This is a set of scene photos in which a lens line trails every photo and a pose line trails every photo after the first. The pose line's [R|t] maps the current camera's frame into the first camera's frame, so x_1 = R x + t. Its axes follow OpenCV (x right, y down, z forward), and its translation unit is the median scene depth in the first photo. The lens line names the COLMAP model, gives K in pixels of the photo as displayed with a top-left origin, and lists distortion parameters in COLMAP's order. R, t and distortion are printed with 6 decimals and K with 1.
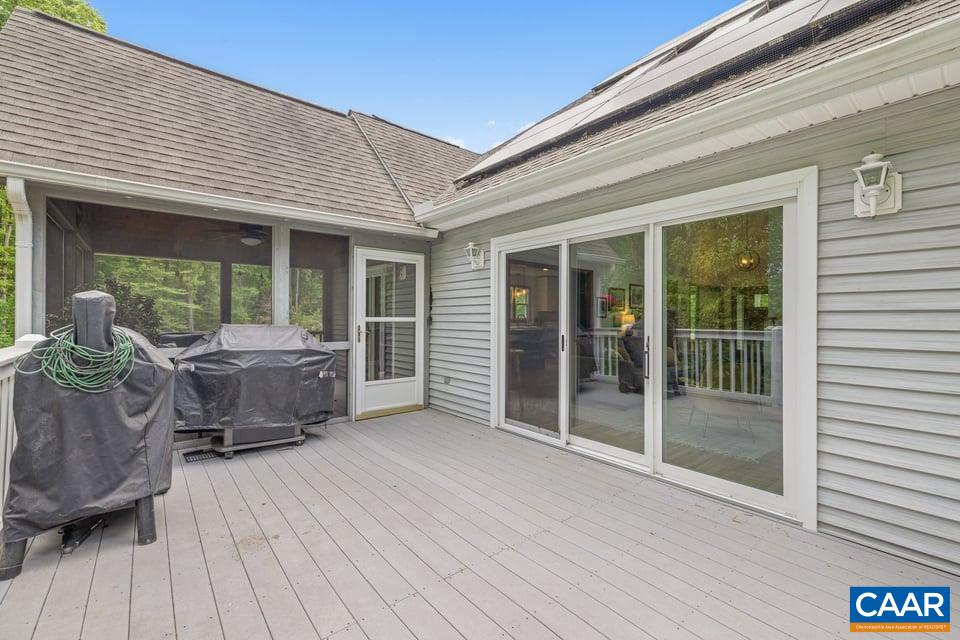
lens RADIAL K [[405.4, 0, 483.2], [0, 405.4, 318.0], [0, 0, 1]] dist [-0.002787, -0.000468]
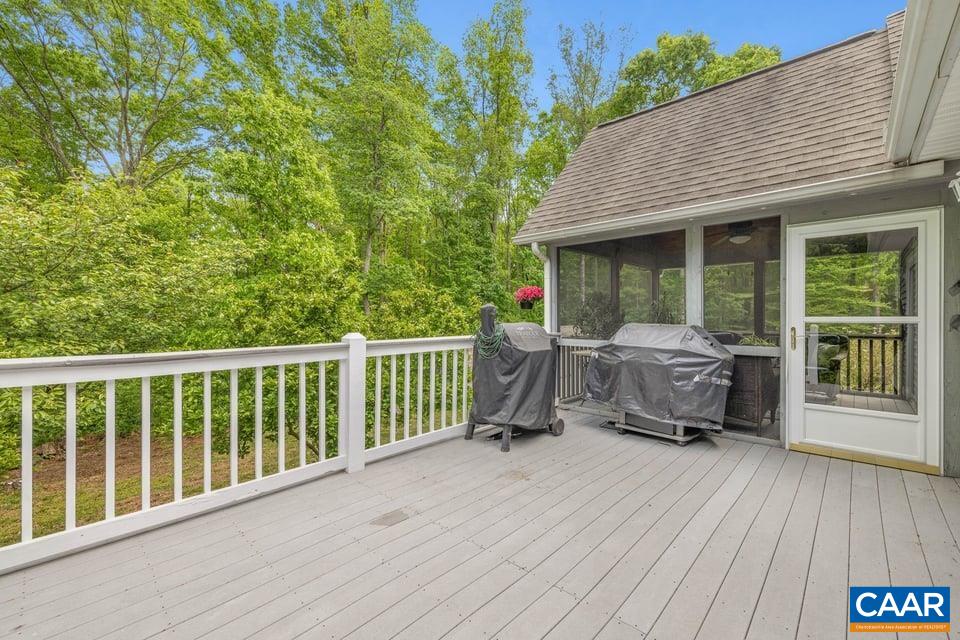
lens RADIAL K [[405.4, 0, 483.2], [0, 405.4, 318.0], [0, 0, 1]] dist [-0.002787, -0.000468]
pose [[0.130730, -0.001815, -0.991416, 0.480755], [0.001797, 0.999997, -0.001594, 0.000578], [0.991416, -0.001573, 0.130732, 0.396535]]
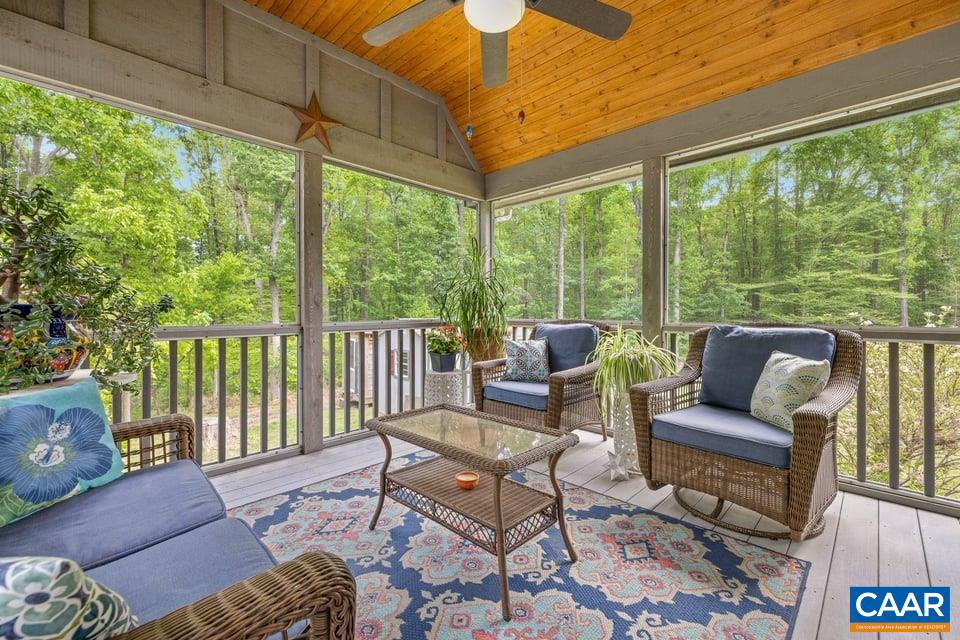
lens RADIAL K [[415.0, 0, 482.1], [0, 415.0, 312.7], [0, 0, 1]] dist [0.002167, 0.000278]
pose [[0.115004, -0.001678, -0.993364, -0.483945], [-0.000757, 0.999998, -0.001777, 0.050573], [0.993365, 0.000957, 0.115003, 1.543610]]
